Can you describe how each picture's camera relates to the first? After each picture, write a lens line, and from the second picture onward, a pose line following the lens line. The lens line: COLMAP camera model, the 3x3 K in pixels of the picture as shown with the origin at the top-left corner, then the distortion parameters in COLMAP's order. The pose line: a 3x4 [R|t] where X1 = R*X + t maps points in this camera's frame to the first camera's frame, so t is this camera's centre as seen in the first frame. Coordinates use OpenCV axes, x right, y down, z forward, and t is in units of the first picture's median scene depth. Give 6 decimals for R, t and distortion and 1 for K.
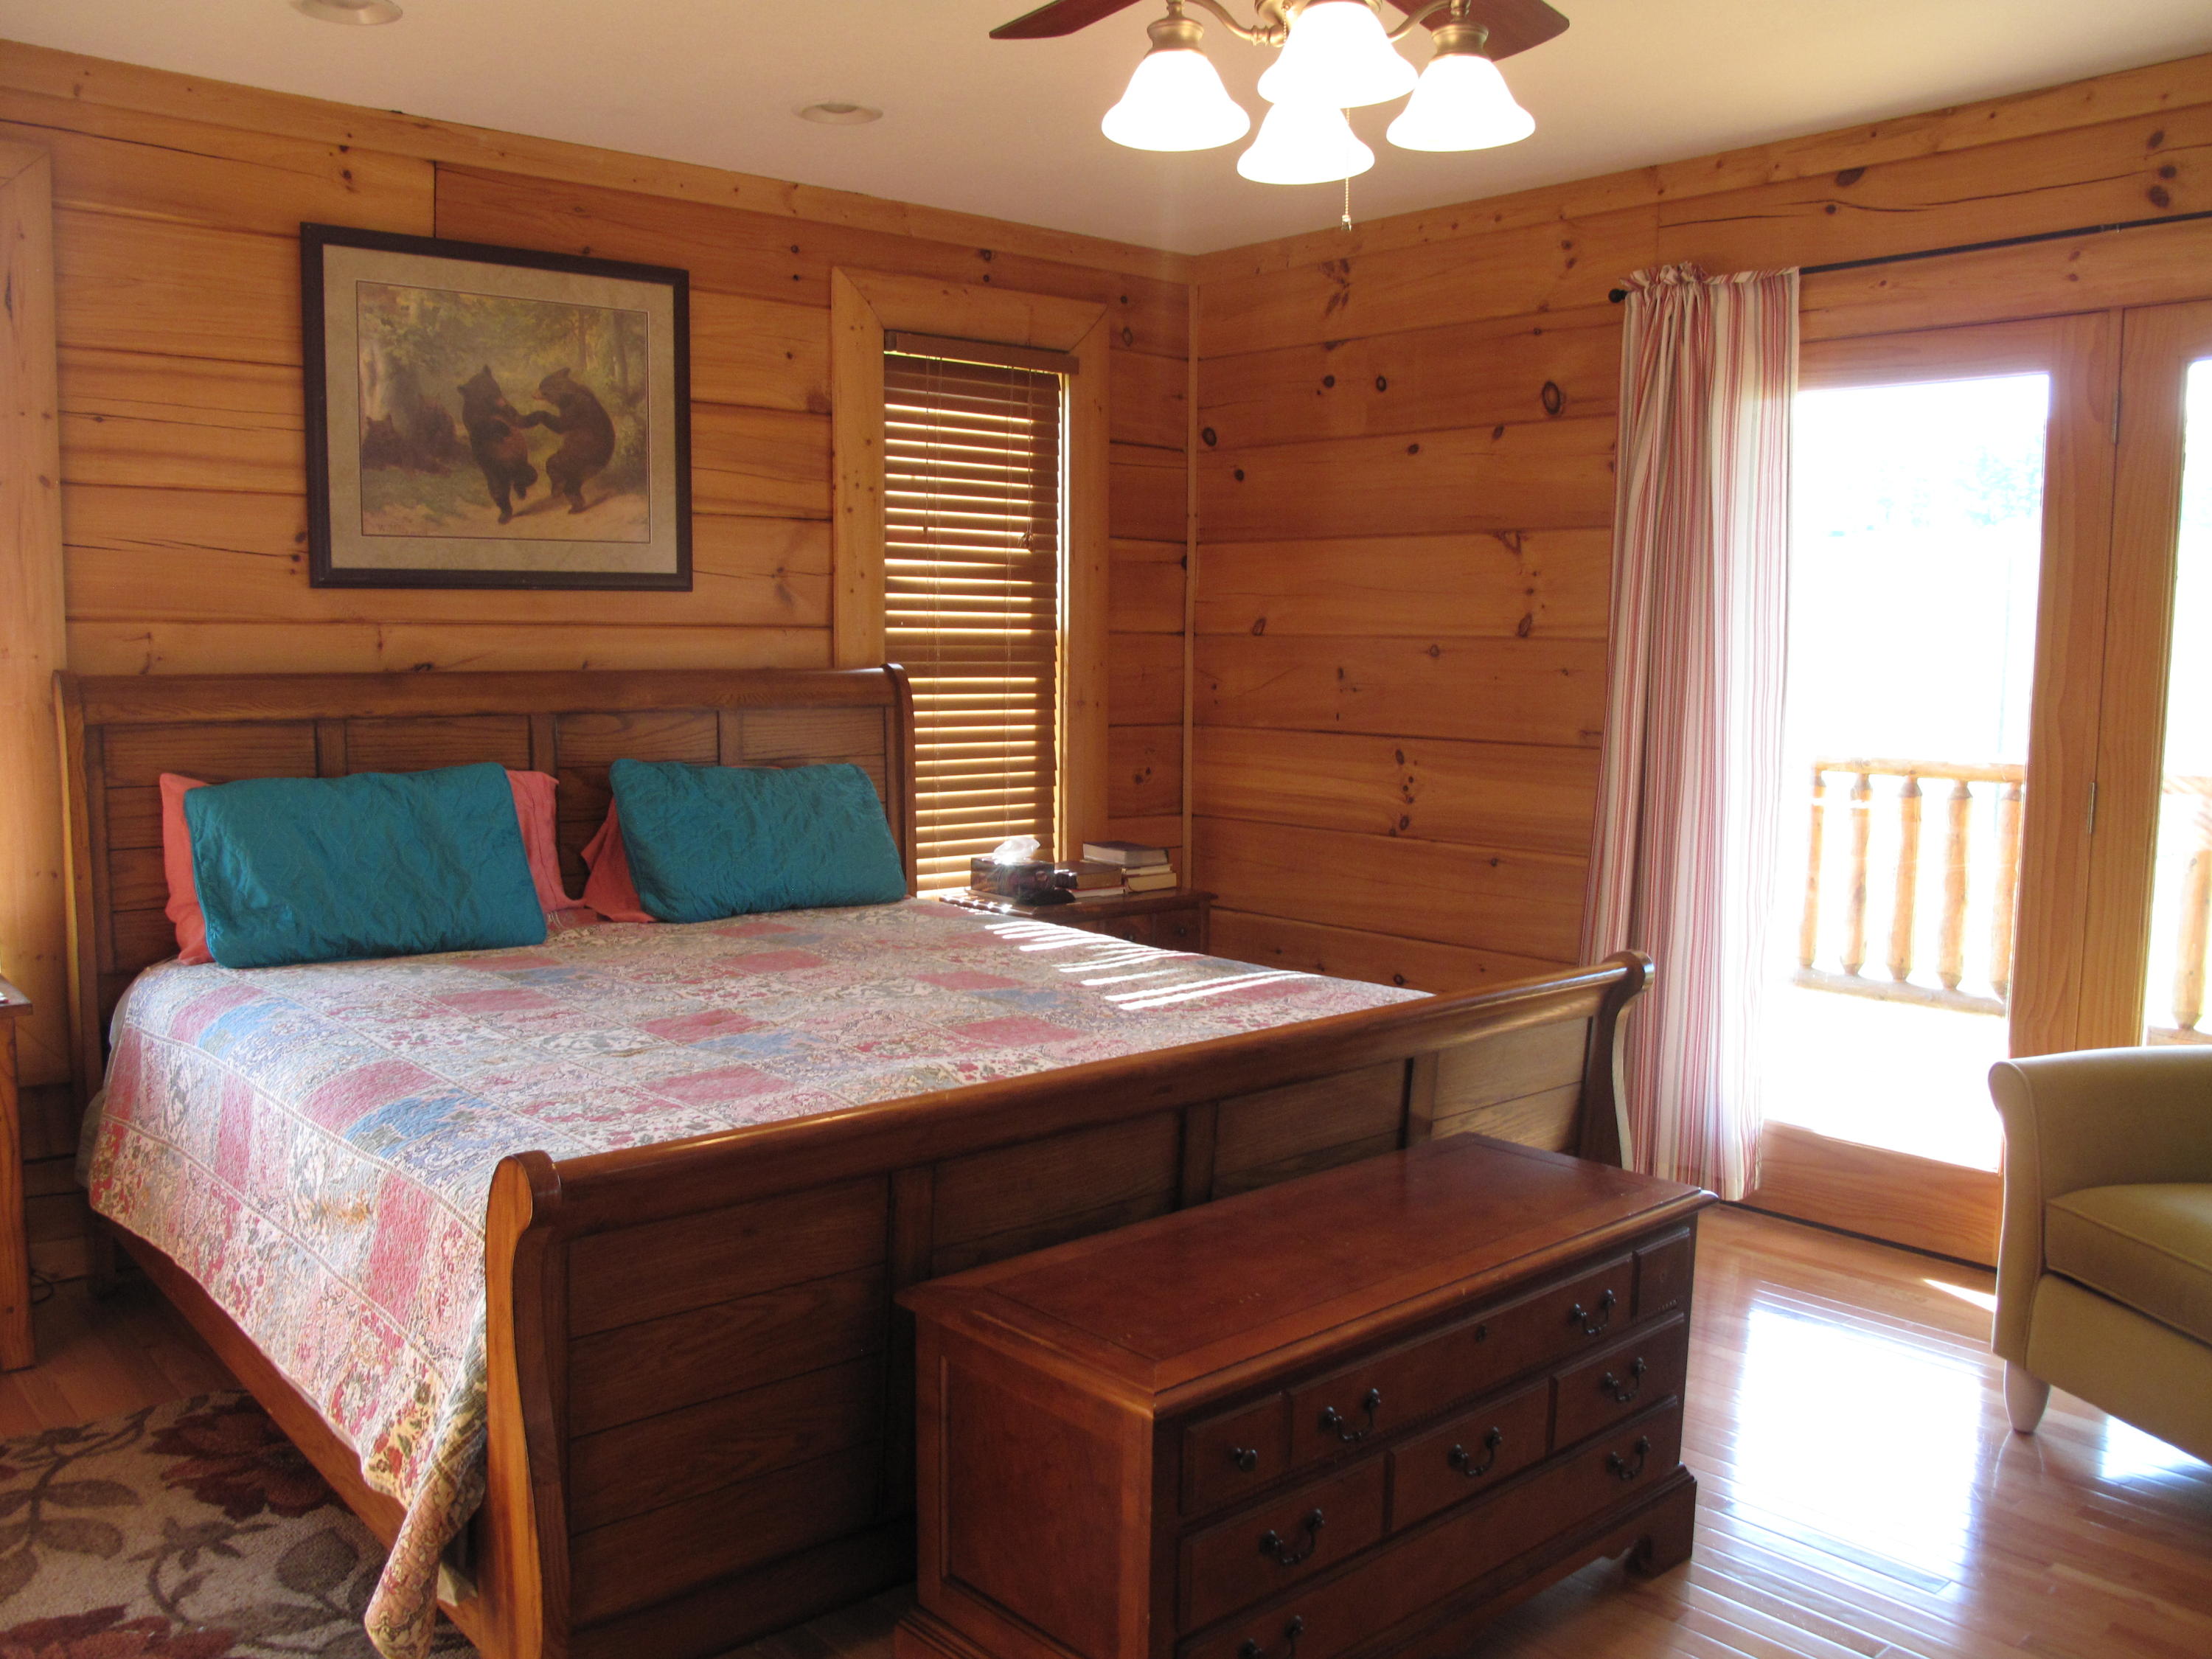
lens RADIAL K [[1853.0, 0, 1106.6], [0, 1853.0, 846.0], [0, 0, 1]] dist [-0.144288, 0.103942]
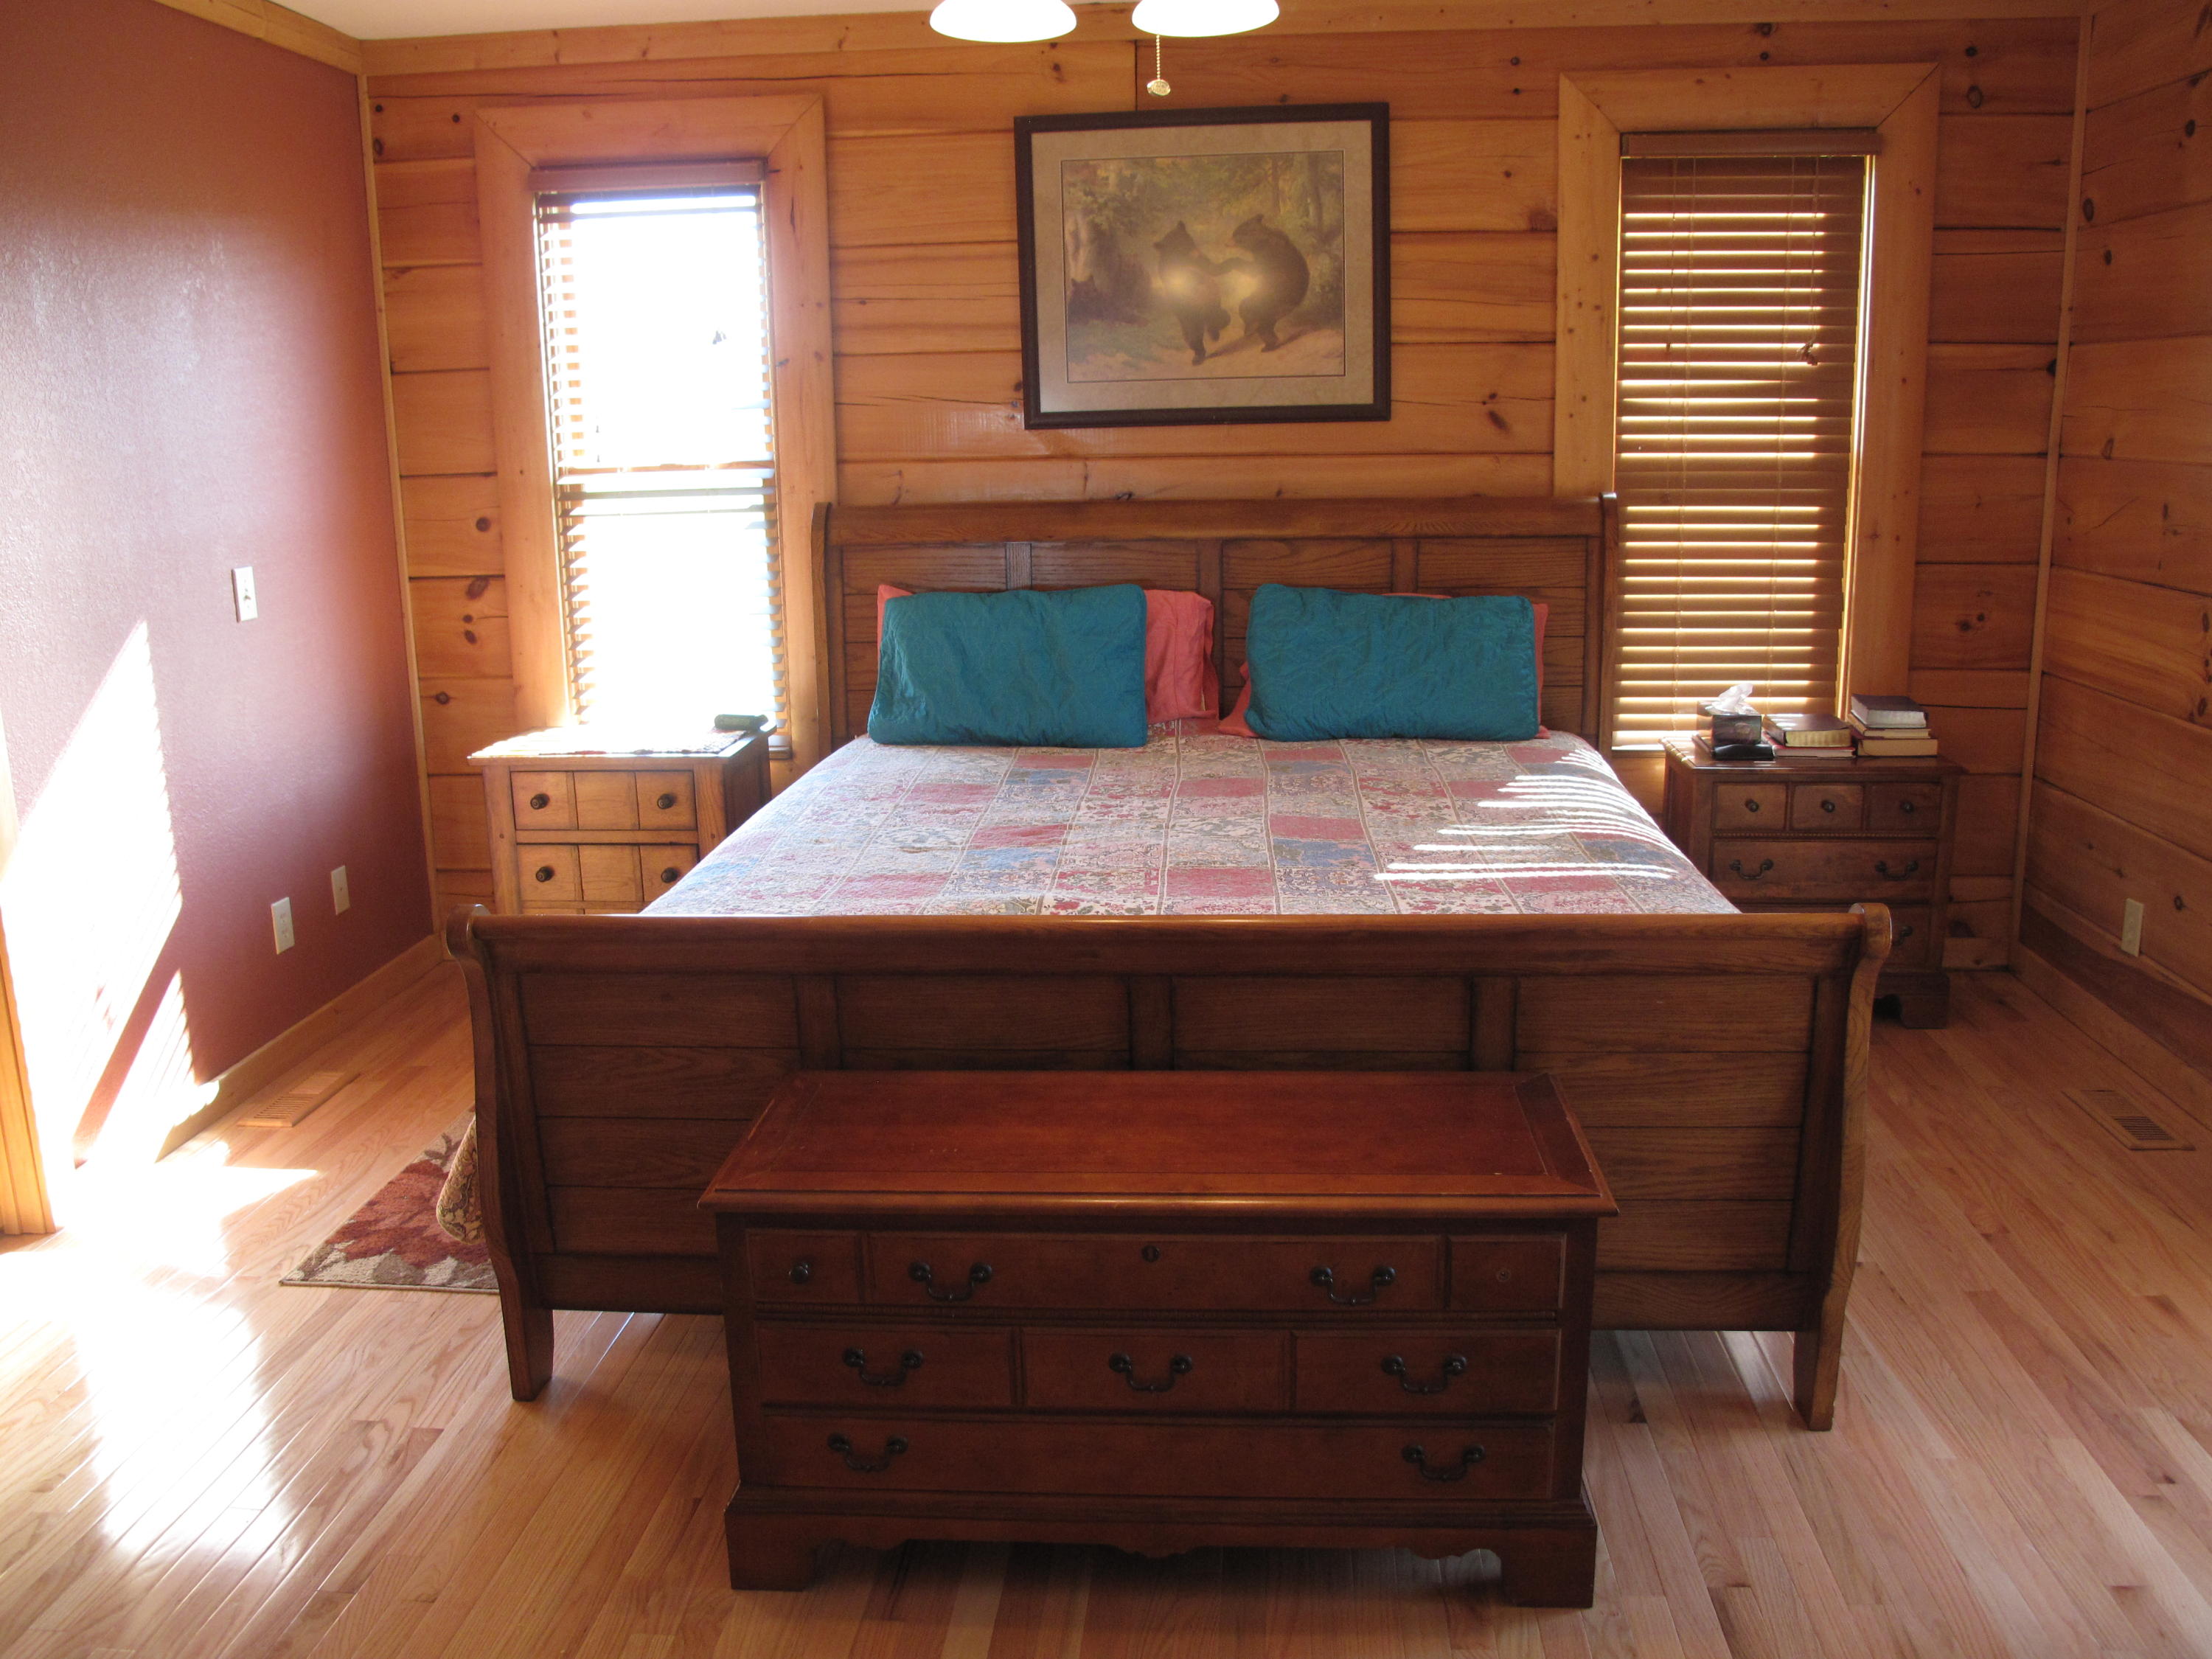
lens RADIAL K [[1853.0, 0, 1095.1], [0, 1853.0, 841.6], [0, 0, 1]] dist [-0.144288, 0.103942]
pose [[0.695343, 0.139120, -0.705085, 0.431341], [-0.051622, 0.988219, 0.144077, -0.046554], [0.716822, -0.063785, 0.694332, 0.156847]]
